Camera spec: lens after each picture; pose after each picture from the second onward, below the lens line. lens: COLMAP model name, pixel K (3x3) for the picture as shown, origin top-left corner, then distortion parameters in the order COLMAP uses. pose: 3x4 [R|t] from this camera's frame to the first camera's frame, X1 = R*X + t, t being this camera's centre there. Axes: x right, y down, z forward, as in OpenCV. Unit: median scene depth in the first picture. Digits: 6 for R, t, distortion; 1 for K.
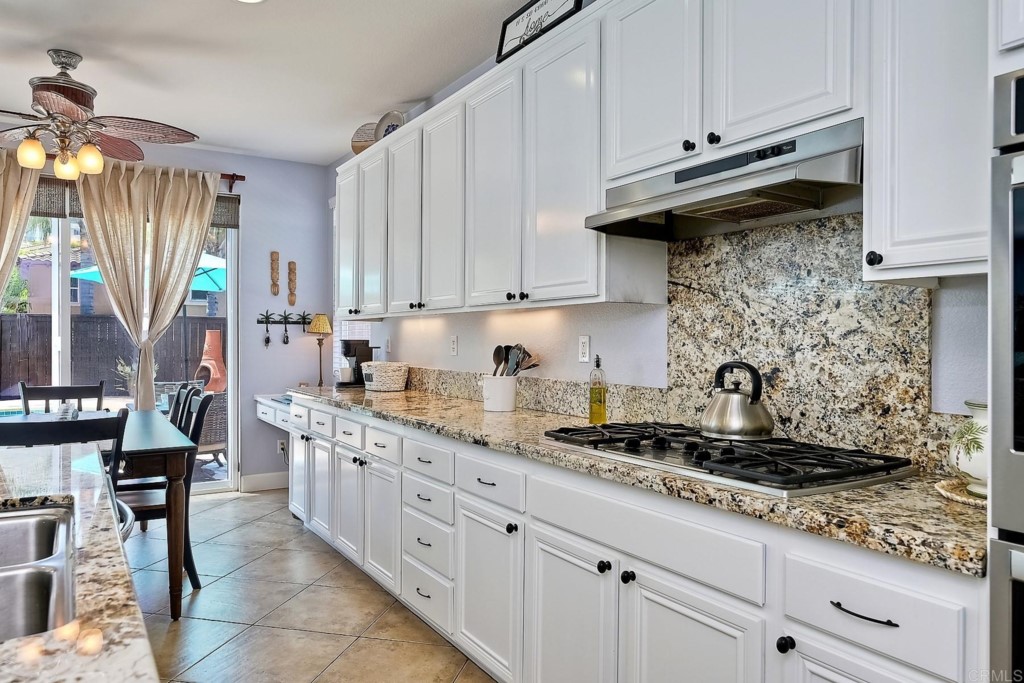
lens RADIAL K [[689.8, 0, 510.5], [0, 689.8, 342.9], [0, 0, 1]] dist [0.007527, 0.004389]
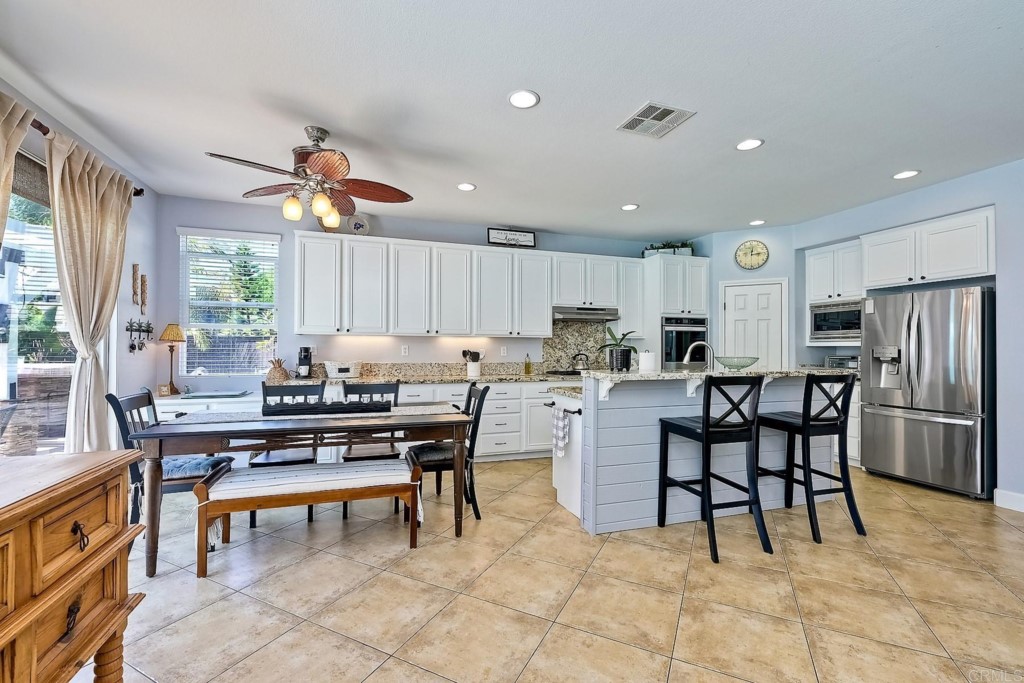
lens RADIAL K [[433.0, 0, 511.2], [0, 433.0, 345.8], [0, 0, 1]] dist [0.003349, -0.000717]
pose [[0.235893, 0.005841, 0.971761, -1.503711], [0.000275, 0.999981, -0.006077, -0.002758], [-0.971779, 0.001701, 0.235887, 0.494925]]
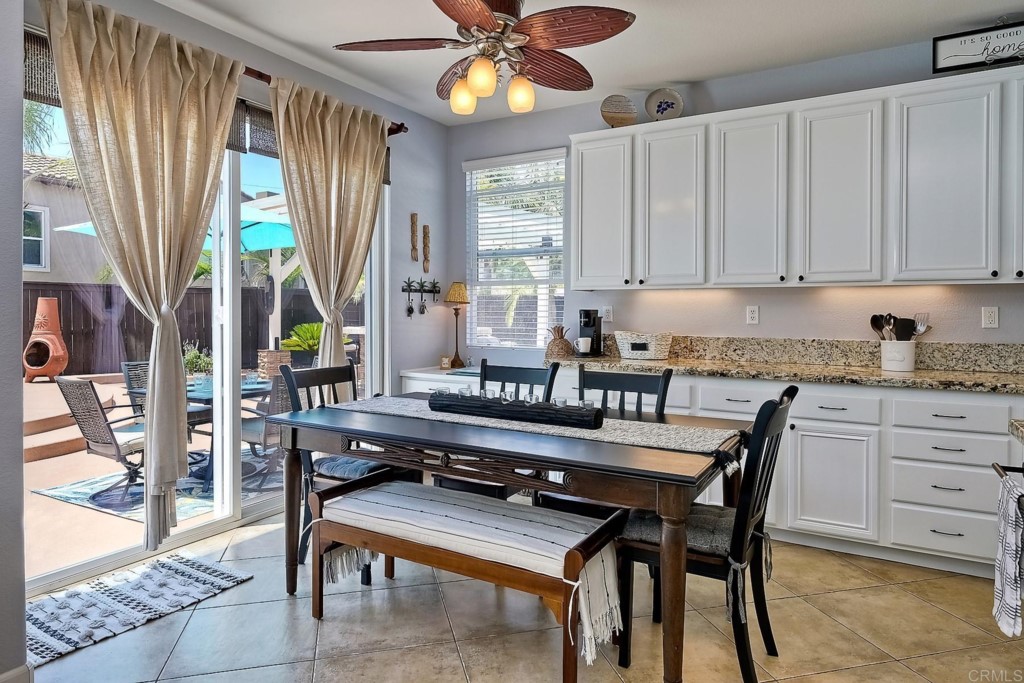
lens RADIAL K [[615.5, 0, 513.3], [0, 615.5, 318.2], [0, 0, 1]] dist [-0.007011, 0.005140]
pose [[0.887579, -0.006716, 0.460606, -1.059809], [0.002143, 0.999943, 0.010452, -0.002498], [-0.460650, -0.008289, 0.887543, 0.379146]]
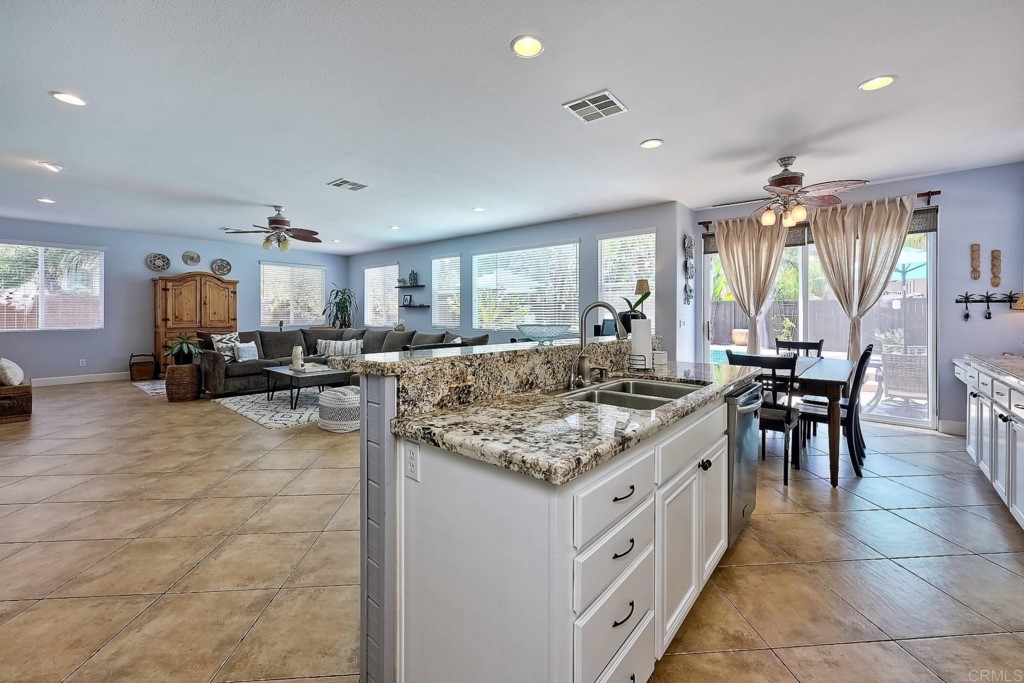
lens RADIAL K [[421.8, 0, 512.5], [0, 421.8, 316.3], [0, 0, 1]] dist [-0.006166, 0.000507]
pose [[0.293926, 0.003490, -0.955822, 0.230805], [-0.006633, 0.999977, 0.001612, 0.001936], [0.955805, 0.005866, 0.293943, -0.016494]]
